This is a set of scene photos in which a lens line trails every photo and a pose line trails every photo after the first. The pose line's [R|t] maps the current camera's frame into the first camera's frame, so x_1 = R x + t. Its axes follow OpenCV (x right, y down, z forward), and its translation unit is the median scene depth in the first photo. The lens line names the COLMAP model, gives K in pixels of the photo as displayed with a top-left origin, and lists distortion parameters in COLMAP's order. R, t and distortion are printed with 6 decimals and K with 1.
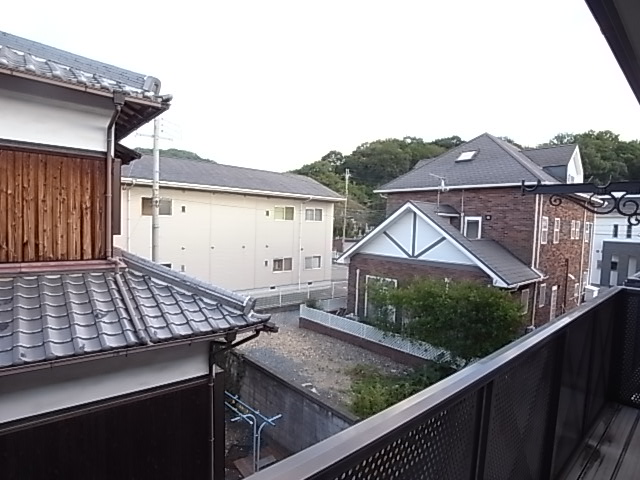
lens RADIAL K [[359.3, 0, 307.6], [0, 359.3, 240.8], [0, 0, 1]] dist [-0.072707, 0.020277]
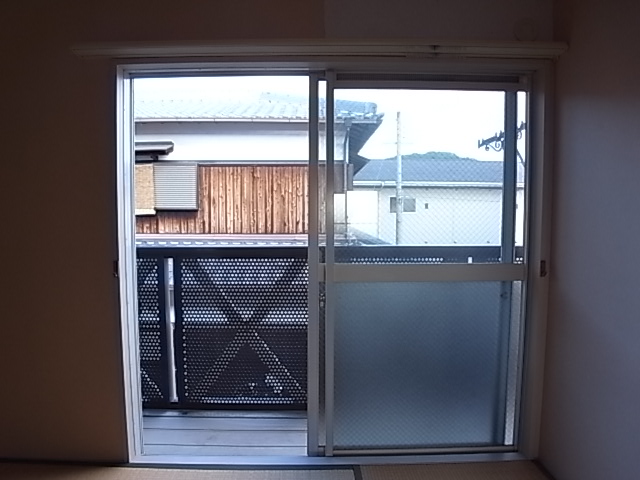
lens RADIAL K [[359.3, 0, 307.6], [0, 359.3, 240.8], [0, 0, 1]] dist [-0.072707, 0.020277]
pose [[0.766481, 0.005955, -0.642239, 0.083535], [-0.009812, 0.999949, -0.002438, 0.026823], [0.642192, 0.008171, 0.766501, -0.072742]]
